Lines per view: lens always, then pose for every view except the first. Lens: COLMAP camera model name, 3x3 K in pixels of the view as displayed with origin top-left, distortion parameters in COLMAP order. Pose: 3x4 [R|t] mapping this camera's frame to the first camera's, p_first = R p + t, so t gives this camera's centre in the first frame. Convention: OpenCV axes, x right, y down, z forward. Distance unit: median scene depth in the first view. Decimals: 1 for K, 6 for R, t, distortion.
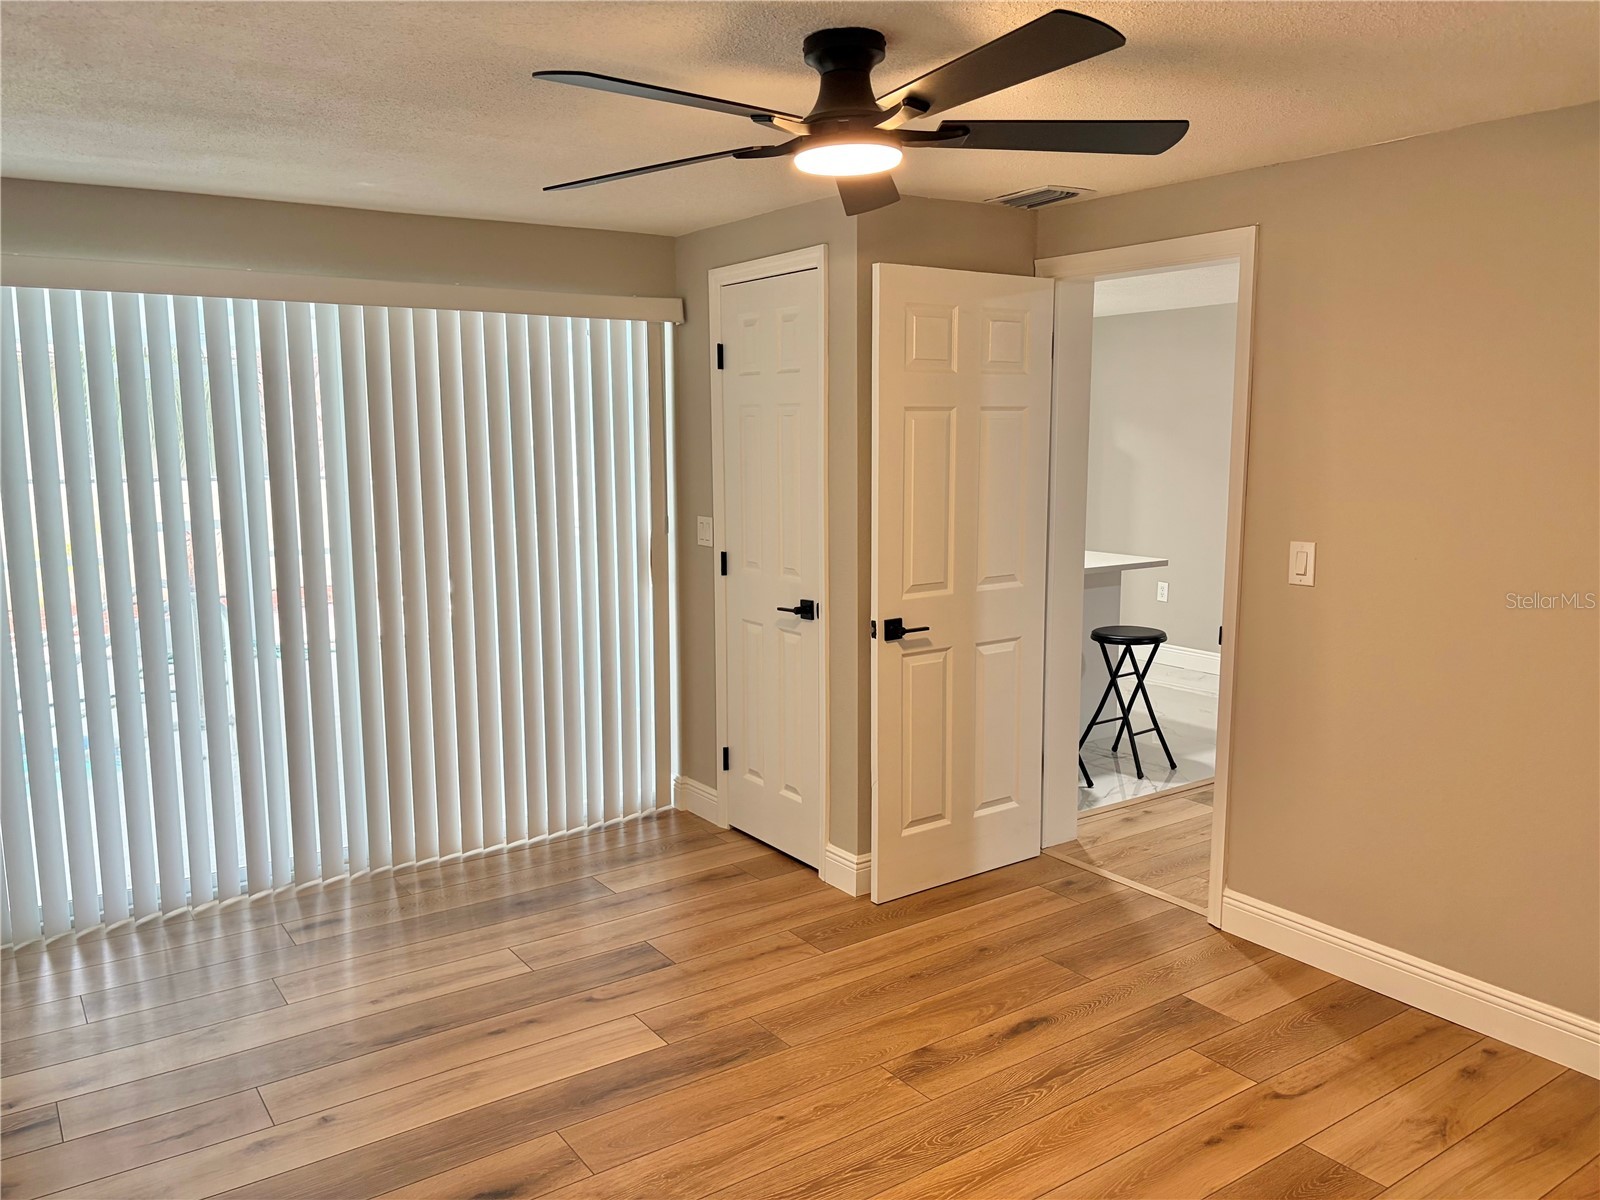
lens RADIAL K [[1204.0, 0, 794.5], [0, 1204.0, 597.3], [0, 0, 1]] dist [0.067635, -0.071593]
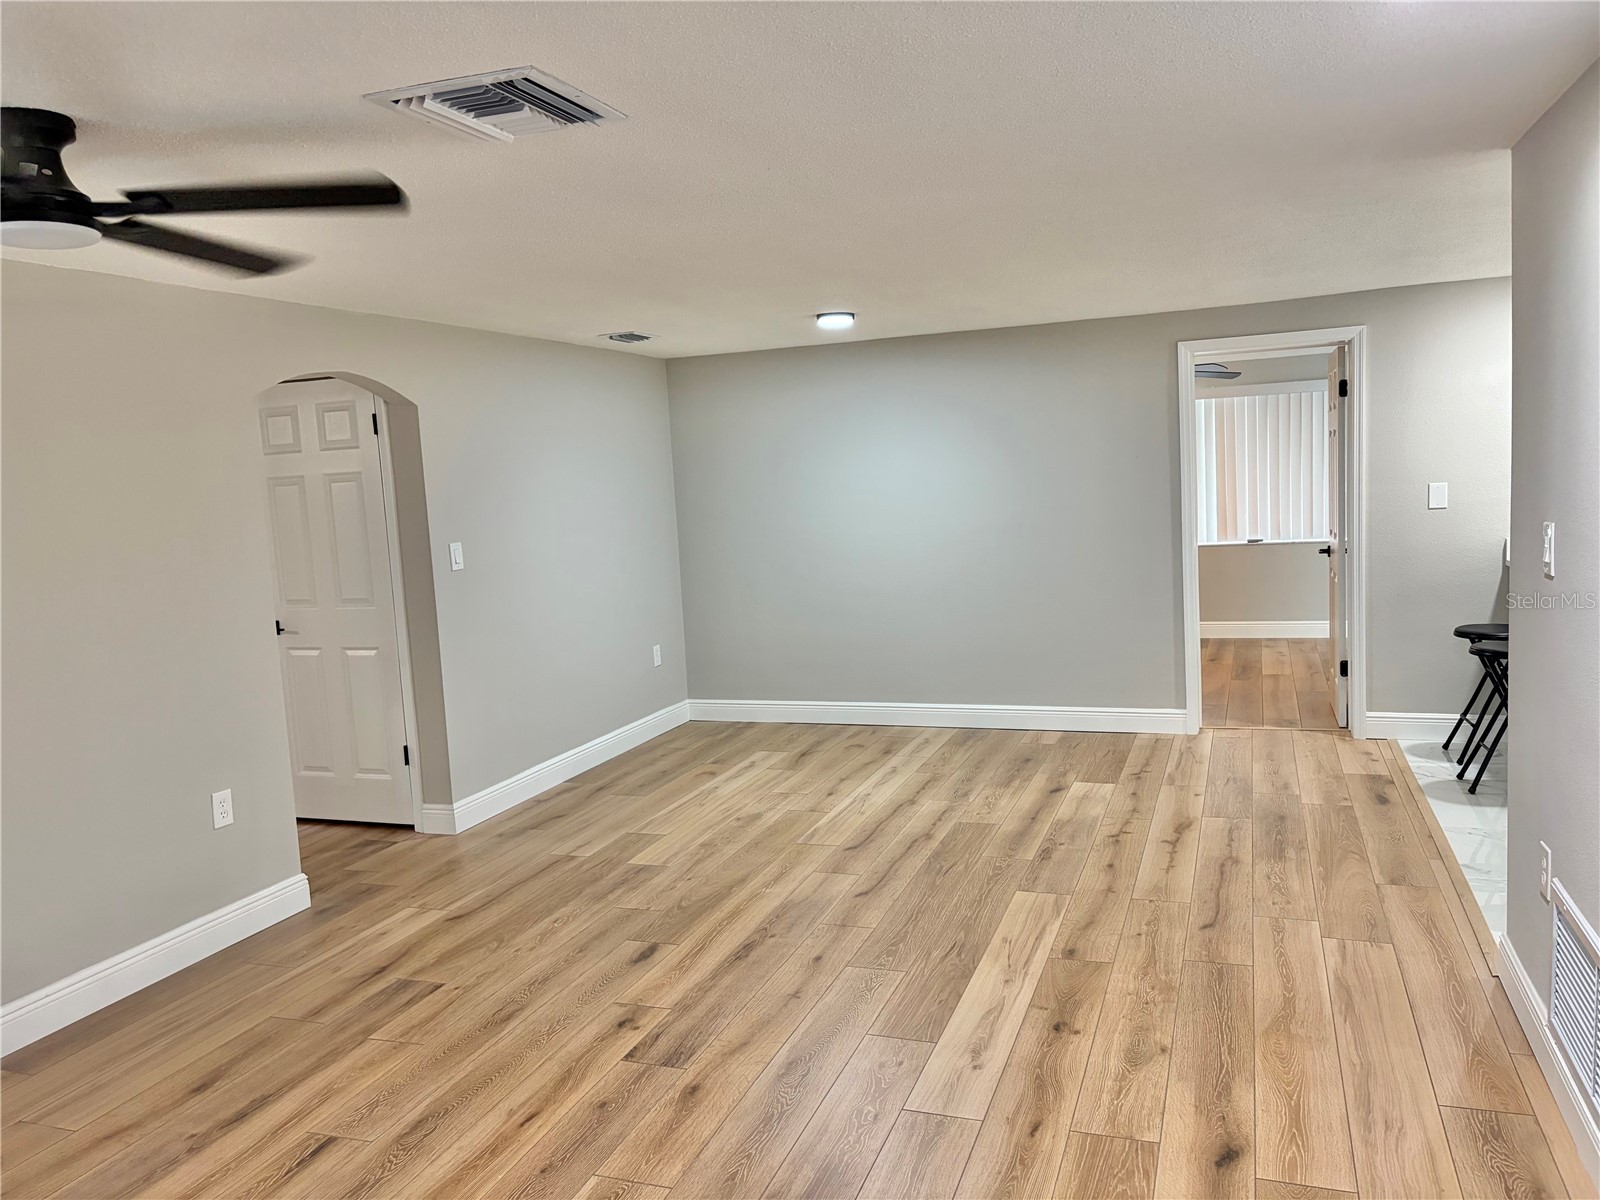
lens RADIAL K [[1204.0, 0, 803.6], [0, 1204.0, 593.9], [0, 0, 1]] dist [0.067635, -0.071593]
pose [[-0.817749, 0.113350, -0.564303, 1.400459], [-0.015076, 0.975862, 0.217866, -0.236217], [0.575377, 0.186668, -0.796302, 1.586147]]
